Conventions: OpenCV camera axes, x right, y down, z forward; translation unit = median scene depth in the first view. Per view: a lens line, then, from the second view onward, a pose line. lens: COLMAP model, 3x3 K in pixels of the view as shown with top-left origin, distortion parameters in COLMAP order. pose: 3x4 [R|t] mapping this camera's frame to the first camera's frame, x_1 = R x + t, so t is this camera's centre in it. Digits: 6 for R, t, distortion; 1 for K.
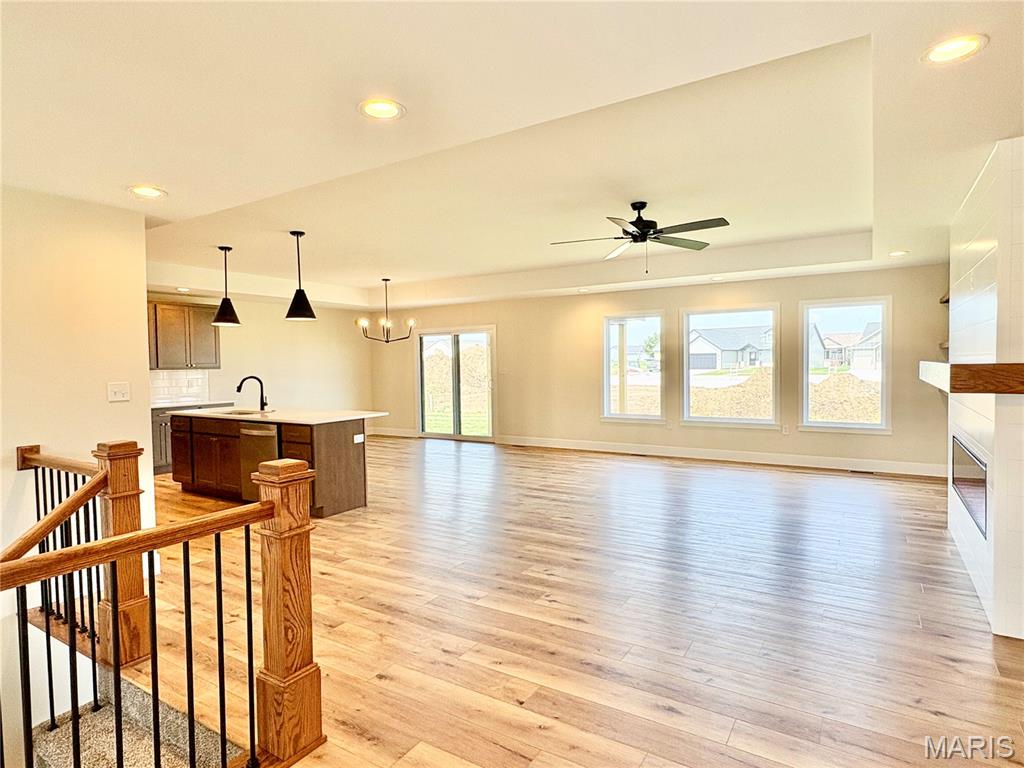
lens RADIAL K [[573.1, 0, 512.0], [0, 573.1, 384.0], [0, 0, 1]] dist [0.000038, -0.000036]
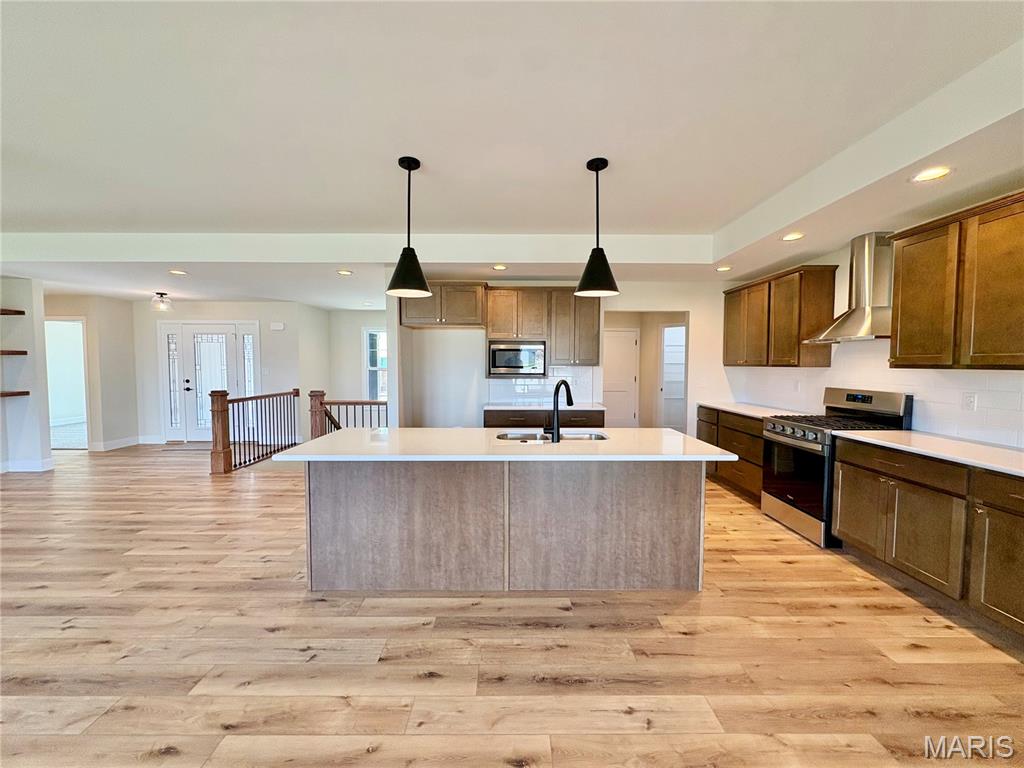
lens RADIAL K [[409.1, 0, 512.0], [0, 409.1, 384.0], [0, 0, 1]] dist [-0.000781, -0.000197]
pose [[-0.848161, 0.044366, -0.527878, -0.216851], [-0.007838, 0.995327, 0.096248, -0.052863], [0.529681, 0.085772, -0.843849, 1.472395]]
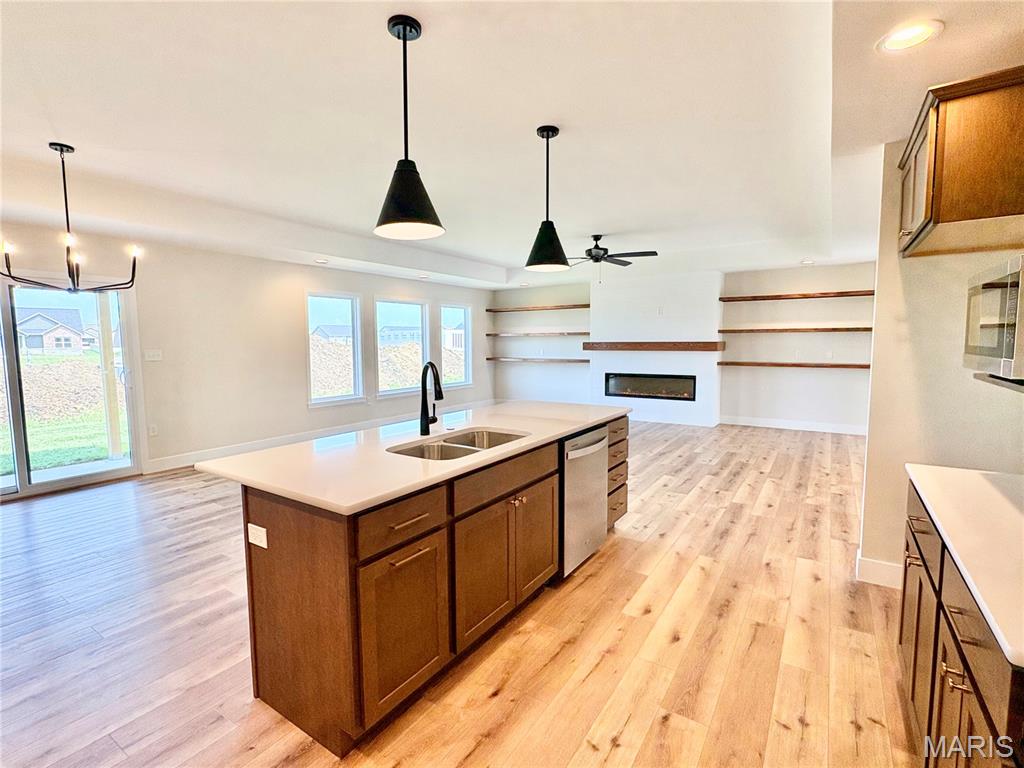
lens RADIAL K [[478.6, 0, 501.2], [0, 478.6, 379.3], [0, 0, 1]] dist [-0.001132, -0.000105]
pose [[0.024832, -0.066183, 0.997498, -0.921466], [0.045192, 0.996860, 0.065016, -0.023481], [-0.998670, 0.043464, 0.027744, 1.048122]]
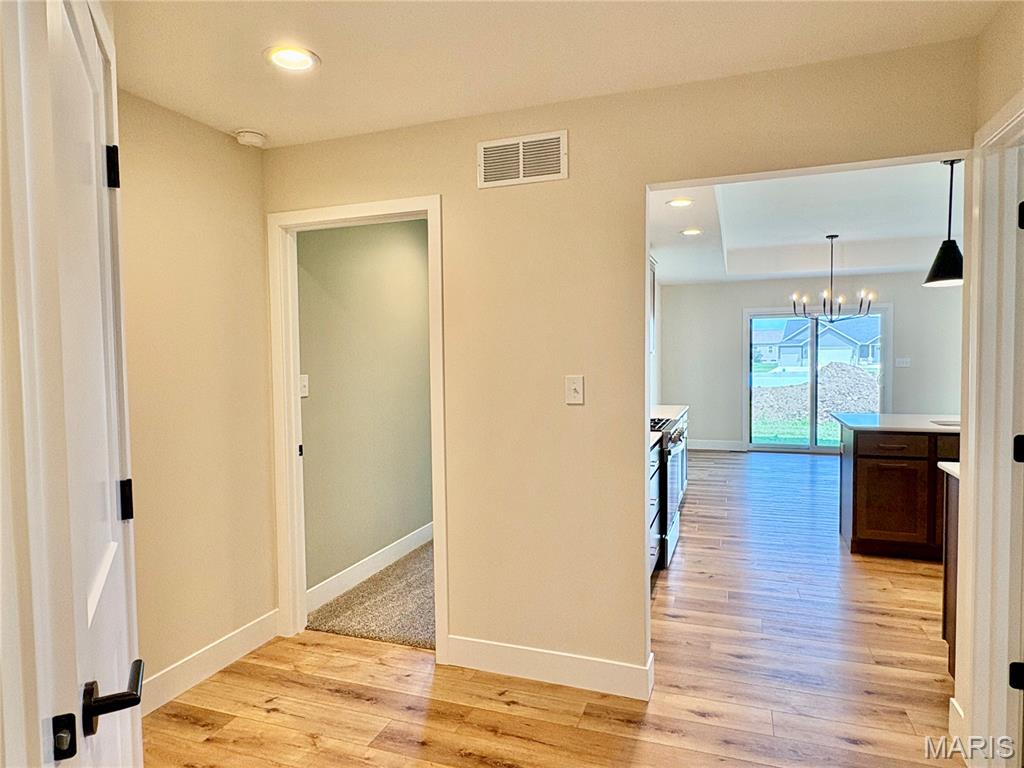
lens RADIAL K [[633.0, 0, 512.0], [0, 633.0, 384.0], [0, 0, 1]] dist [-0.078235, -0.000636]
pose [[0.980592, -0.000093, 0.196059, -1.227455], [-0.001777, 0.999955, 0.009359, 0.001017], [-0.196051, -0.009525, 0.980547, 0.475206]]
